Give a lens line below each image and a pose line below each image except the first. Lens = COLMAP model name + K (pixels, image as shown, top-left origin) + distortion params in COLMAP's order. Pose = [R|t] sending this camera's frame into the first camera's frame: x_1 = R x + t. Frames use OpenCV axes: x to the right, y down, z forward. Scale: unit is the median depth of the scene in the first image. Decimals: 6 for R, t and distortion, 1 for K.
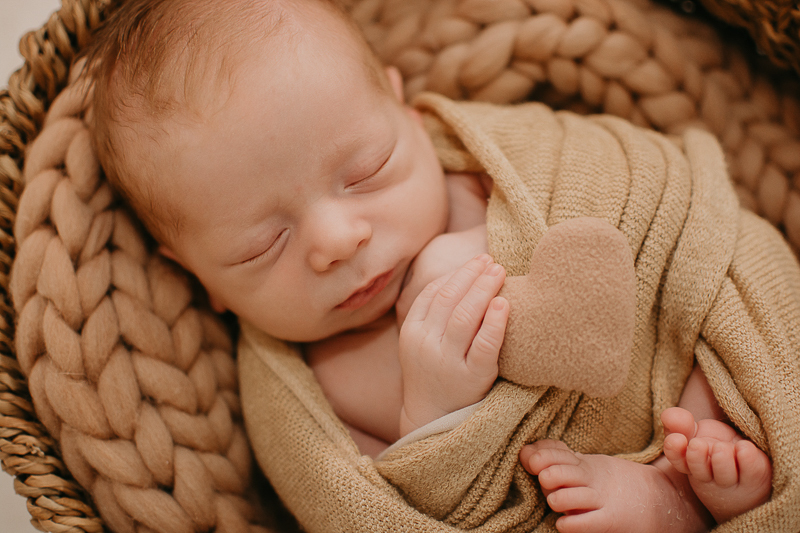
lens RADIAL K [[1198.5, 0, 413.7], [0, 1198.5, 238.9], [0, 0, 1]] dist [-0.168109, 0.000000]
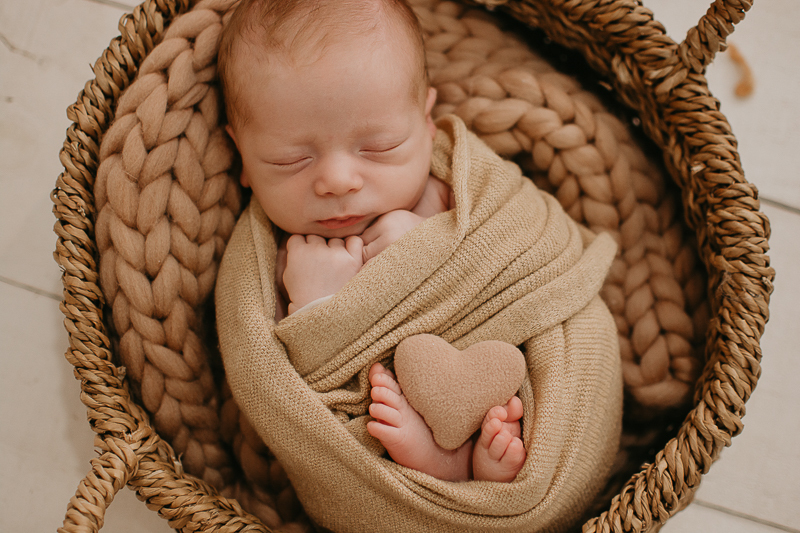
lens RADIAL K [[1113.8, 0, 407.1], [0, 1113.8, 265.1], [0, 0, 1]] dist [-0.216136, 0.000000]
pose [[0.877111, 0.480287, 0.000852, 0.053000], [-0.479815, 0.876168, 0.045902, -0.010601], [0.021300, -0.040670, 0.998946, -0.309892]]
